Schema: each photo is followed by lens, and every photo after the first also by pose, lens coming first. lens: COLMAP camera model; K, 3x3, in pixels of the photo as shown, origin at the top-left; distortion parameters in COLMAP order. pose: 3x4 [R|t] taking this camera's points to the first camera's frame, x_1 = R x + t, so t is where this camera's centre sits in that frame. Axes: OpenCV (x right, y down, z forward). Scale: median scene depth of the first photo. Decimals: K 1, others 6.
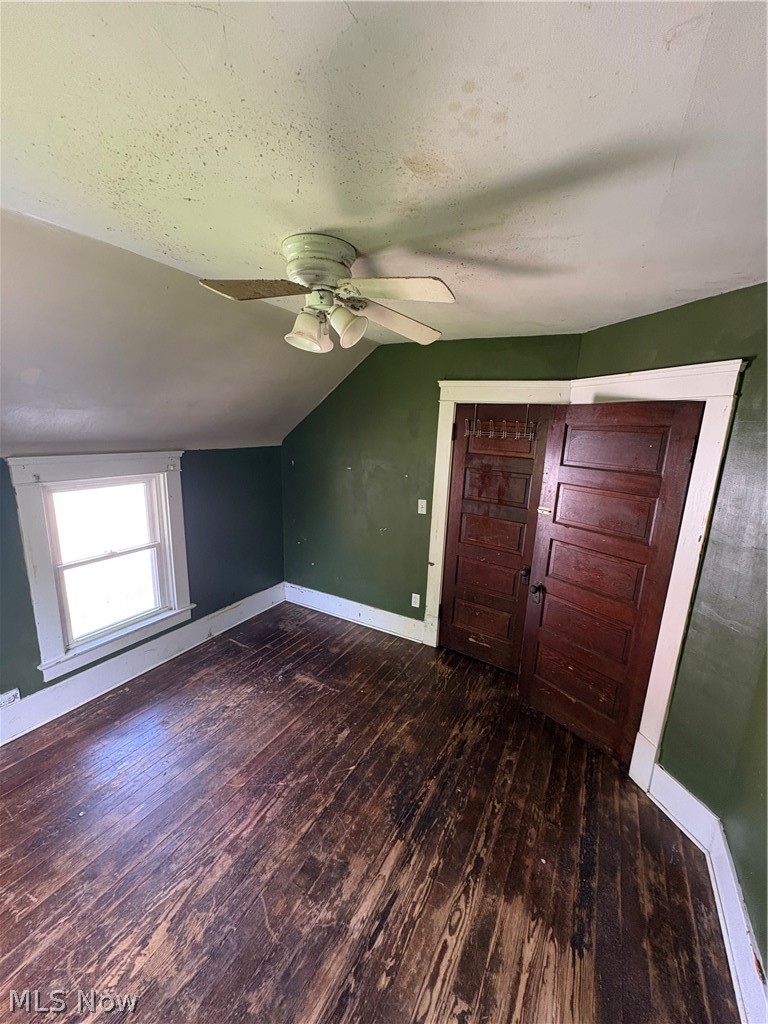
lens RADIAL K [[407.4, 0, 384.0], [0, 407.4, 512.0], [0, 0, 1]] dist [-0.001397, 0.000100]
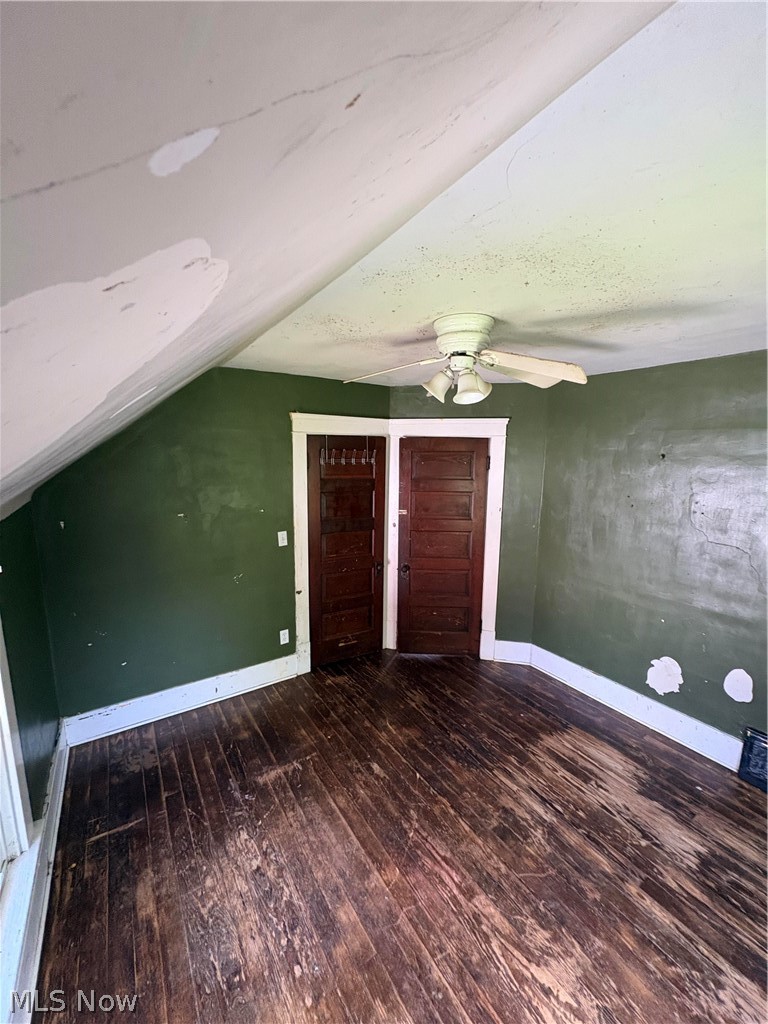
lens RADIAL K [[407.4, 0, 384.0], [0, 407.4, 512.0], [0, 0, 1]] dist [-0.001397, 0.000100]
pose [[0.460181, -0.172264, 0.870953, -1.061928], [0.201764, 0.975619, 0.086361, -0.185663], [-0.864595, 0.135986, 0.483718, 0.521579]]
